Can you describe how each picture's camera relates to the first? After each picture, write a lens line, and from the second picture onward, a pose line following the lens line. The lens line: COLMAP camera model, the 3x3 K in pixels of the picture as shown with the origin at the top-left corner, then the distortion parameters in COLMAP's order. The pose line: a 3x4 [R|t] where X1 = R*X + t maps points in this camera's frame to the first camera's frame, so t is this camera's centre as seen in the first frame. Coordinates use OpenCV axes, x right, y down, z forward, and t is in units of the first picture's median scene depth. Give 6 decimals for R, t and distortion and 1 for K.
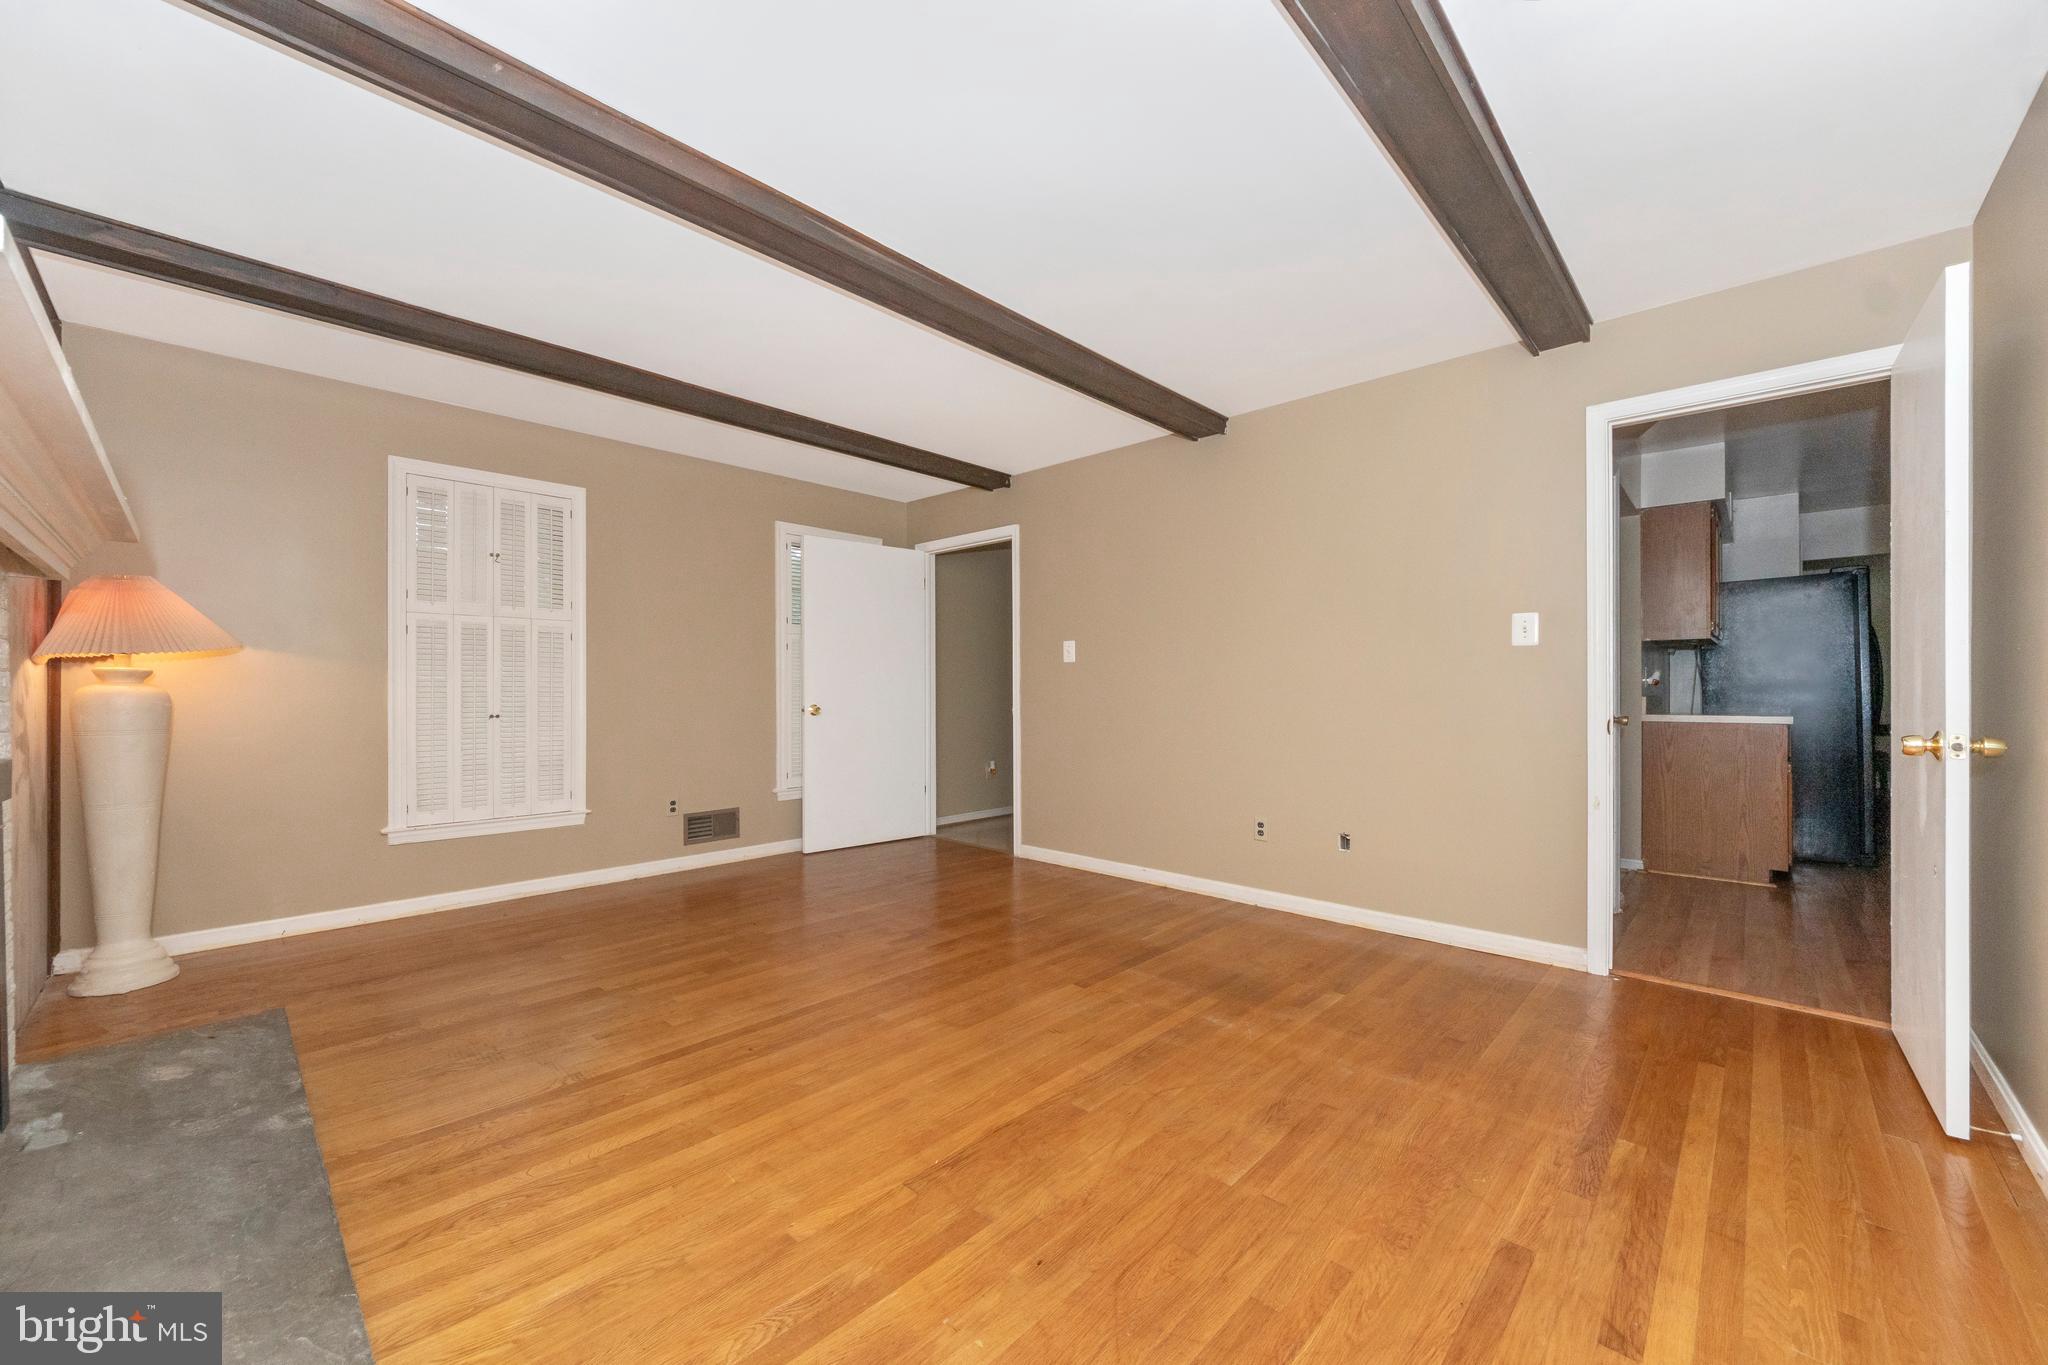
lens RADIAL K [[773.0, 0, 1031.1], [0, 773.0, 684.9], [0, 0, 1]] dist [-0.000444, -0.002138]
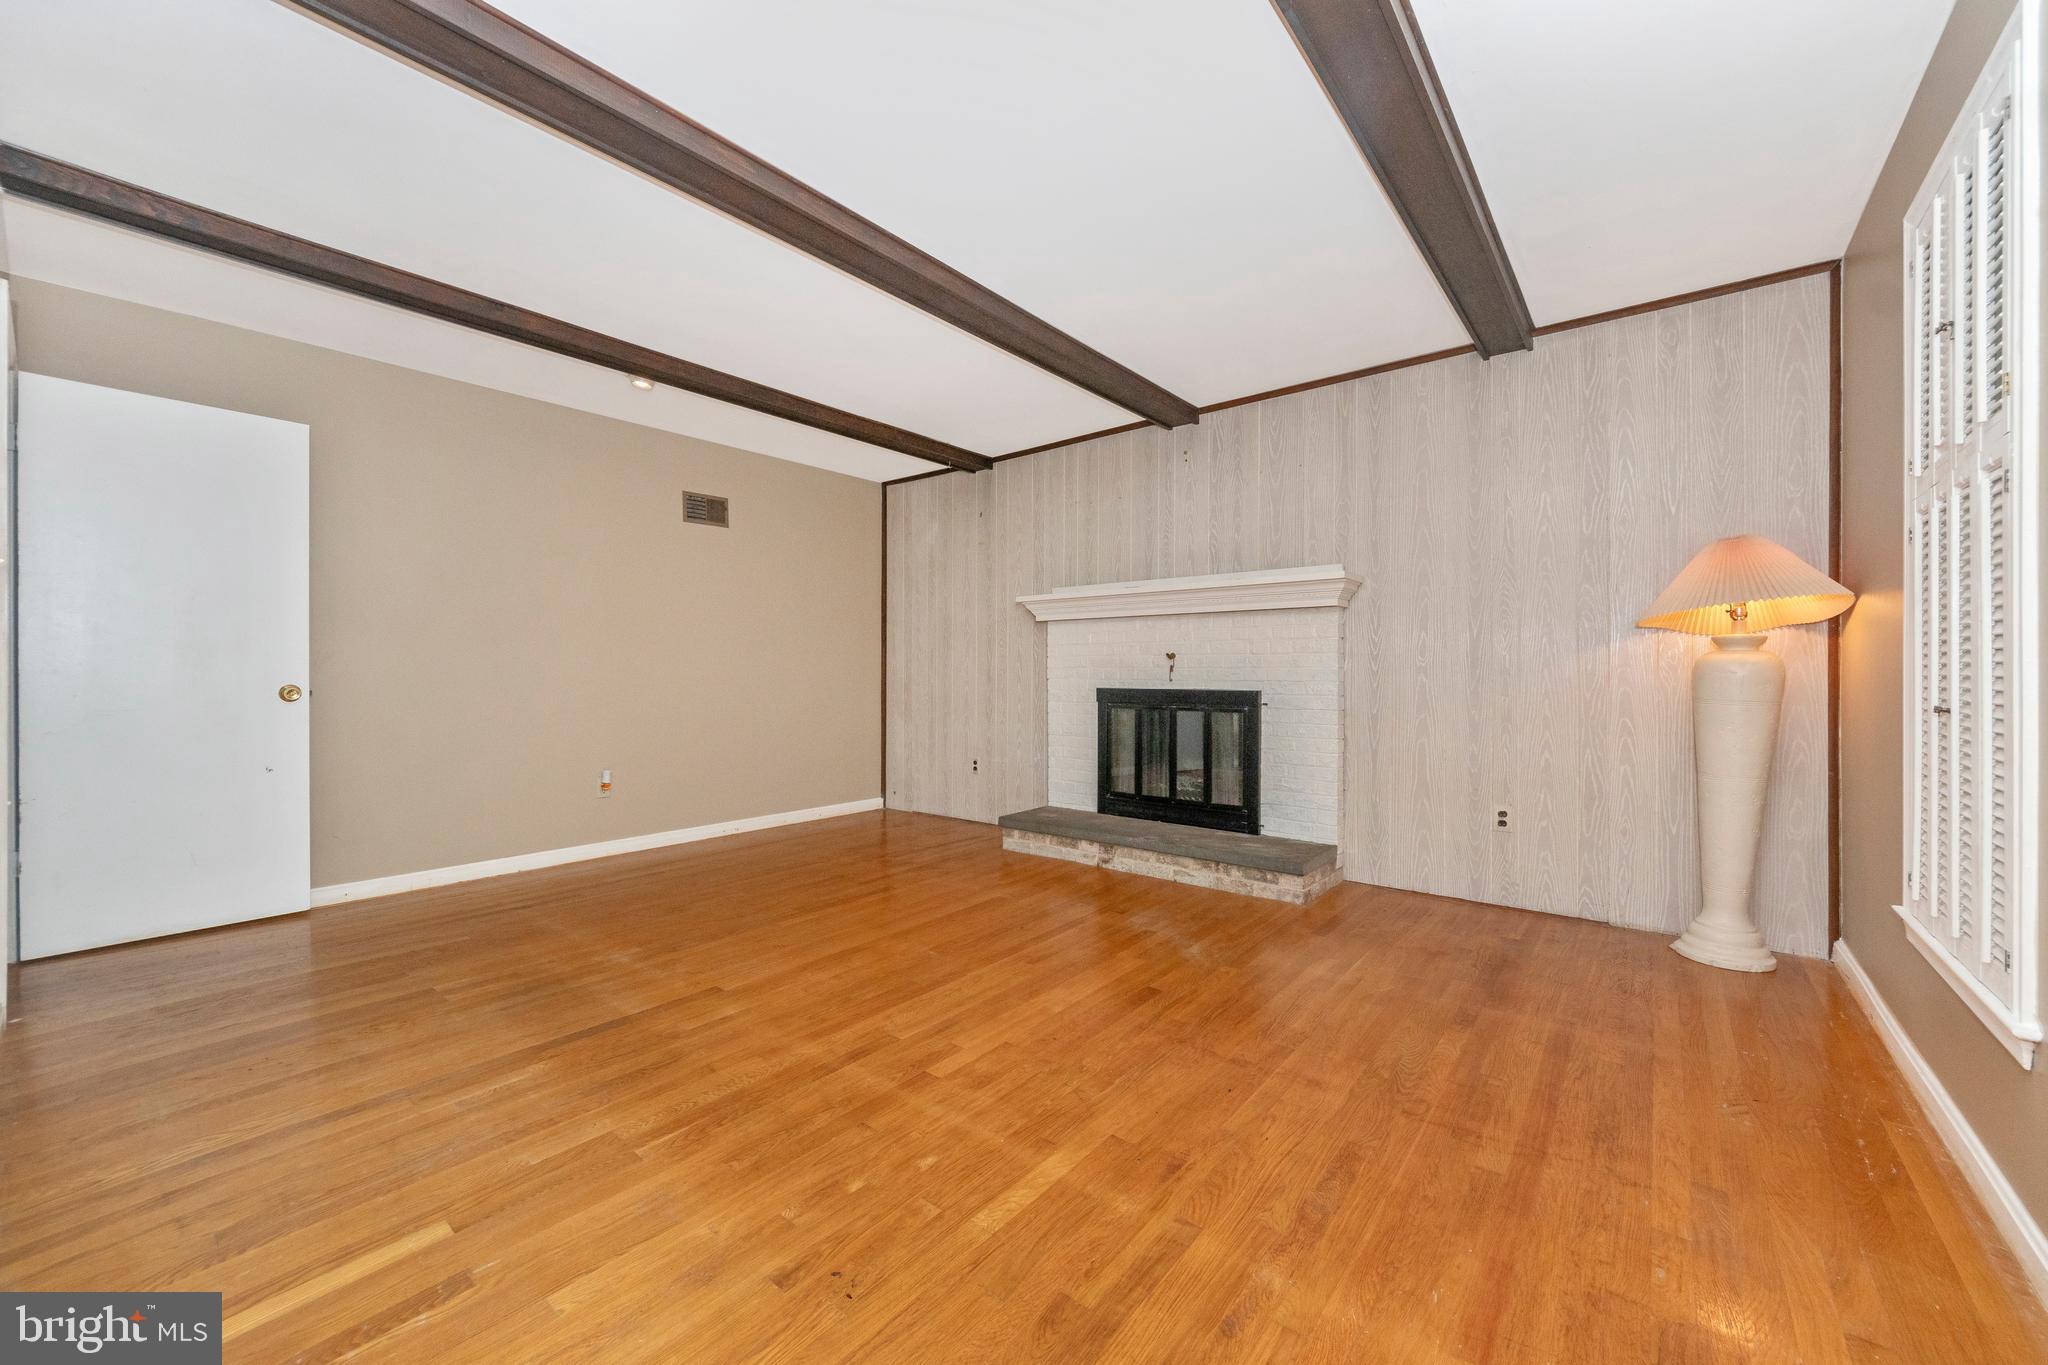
lens RADIAL K [[773.0, 0, 1032.1], [0, 773.0, 683.1], [0, 0, 1]] dist [-0.000444, -0.002138]
pose [[-0.996058, 0.003147, -0.088651, -0.165640], [0.002695, 0.999983, 0.005210, 0.023438], [0.088665, 0.004950, -0.996049, 1.444636]]
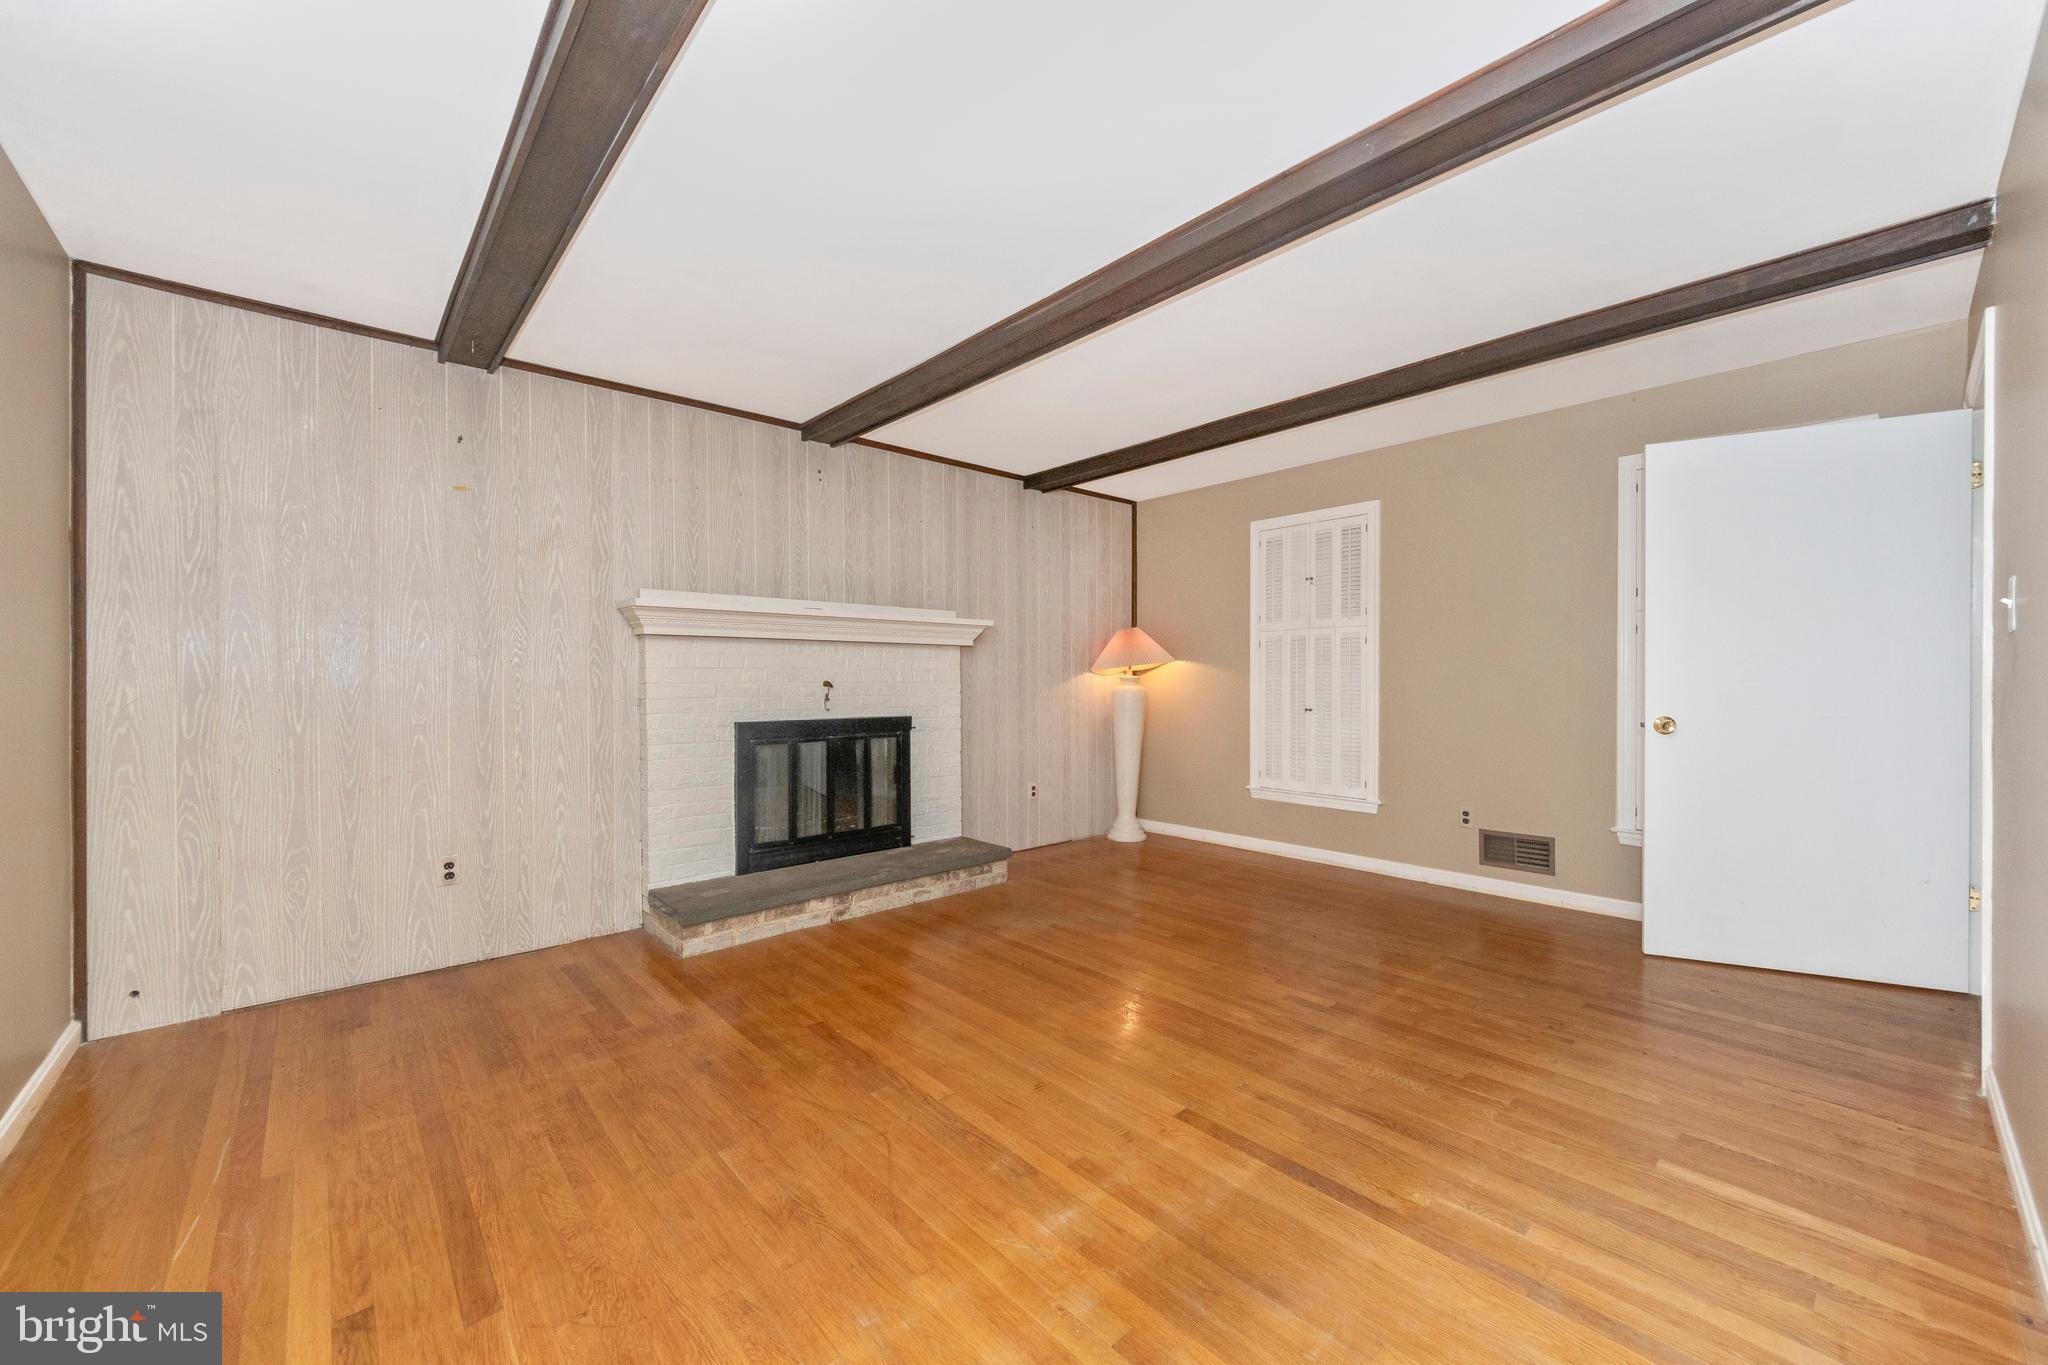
lens RADIAL K [[773.0, 0, 1034.8], [0, 773.0, 687.9], [0, 0, 1]] dist [-0.000444, -0.002138]
pose [[-0.071105, 0.014888, -0.997358, 0.595323], [0.010463, 0.999845, 0.014179, -0.017568], [0.997414, -0.009427, -0.071250, 0.688287]]
